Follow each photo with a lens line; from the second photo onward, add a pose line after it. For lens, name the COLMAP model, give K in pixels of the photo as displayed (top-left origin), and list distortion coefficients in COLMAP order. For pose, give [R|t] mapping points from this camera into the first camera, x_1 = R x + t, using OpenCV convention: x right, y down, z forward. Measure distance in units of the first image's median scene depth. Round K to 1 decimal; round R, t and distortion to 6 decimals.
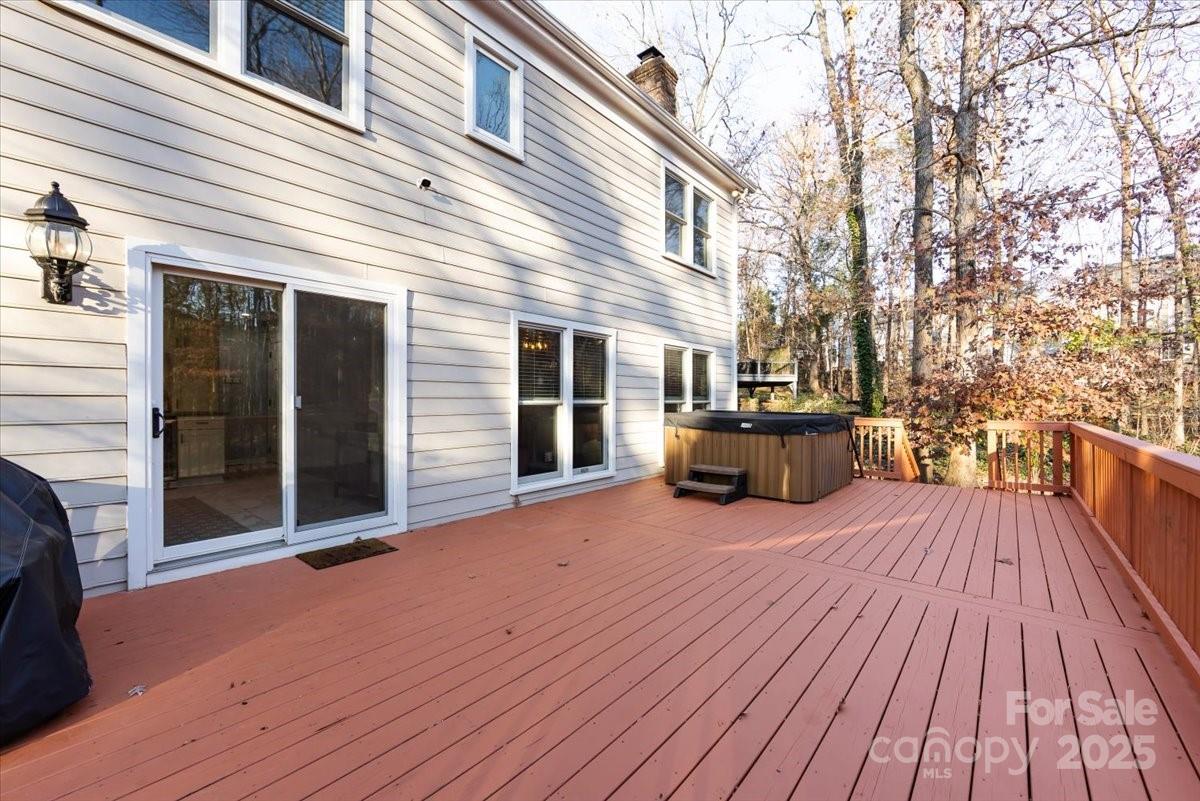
lens RADIAL K [[470.0, 0, 598.1], [0, 470.0, 402.0], [0, 0, 1]] dist [-0.002701, -0.000487]
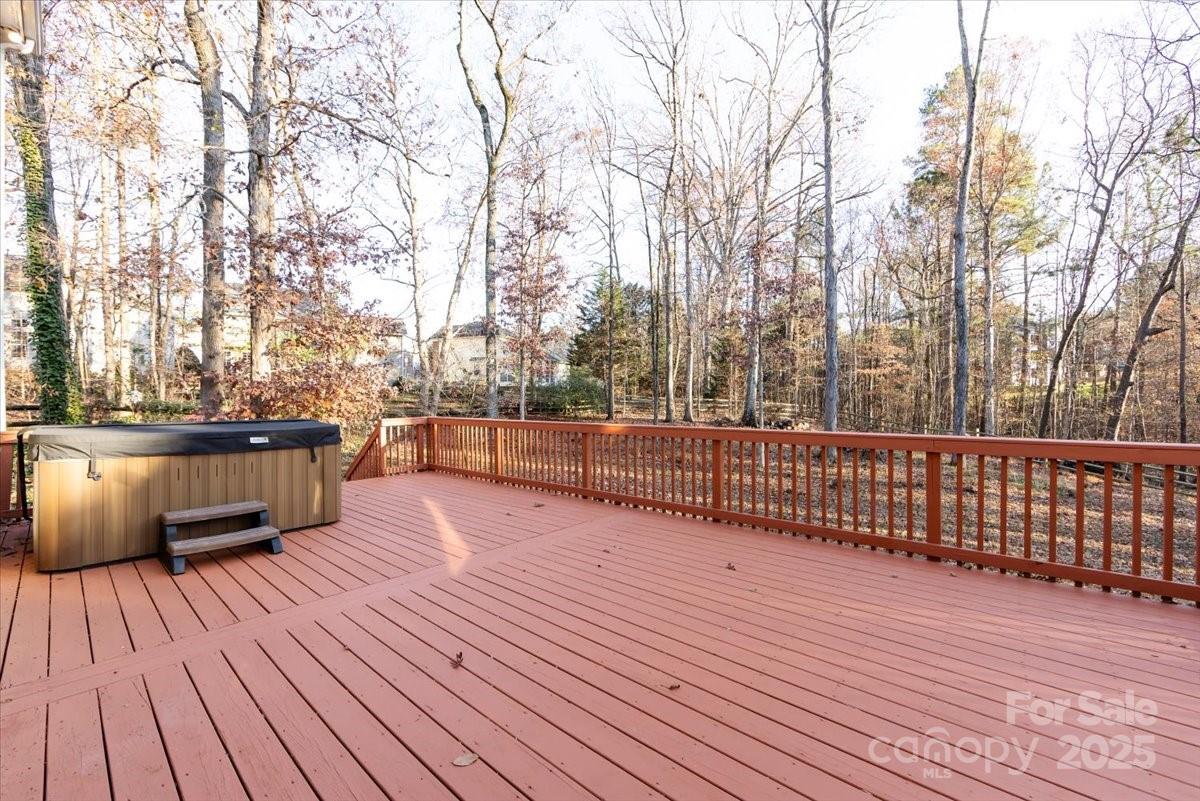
lens RADIAL K [[471.7, 0, 611.8], [0, 471.7, 398.6], [0, 0, 1]] dist [-0.001079, -0.000137]
pose [[-0.019965, -0.002661, 0.999797, -0.289337], [0.014101, 0.999896, 0.002943, -0.006225], [-0.999701, 0.014157, -0.019925, 0.320003]]
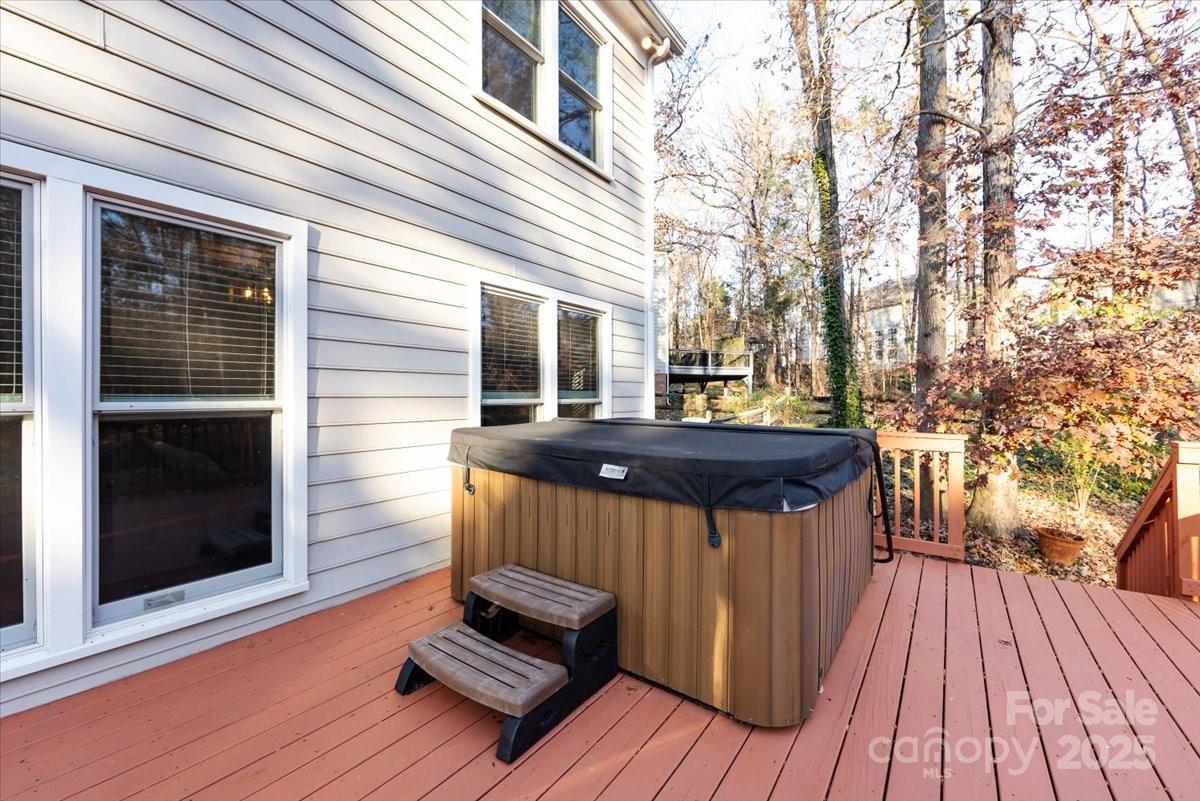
lens RADIAL K [[469.2, 0, 588.2], [0, 469.2, 392.6], [0, 0, 1]] dist [-0.002645, -0.000212]
pose [[0.997972, -0.001655, 0.063638, 0.187266], [0.002370, 0.999935, -0.011160, -0.003657], [-0.063616, 0.011288, 0.997911, 0.444328]]
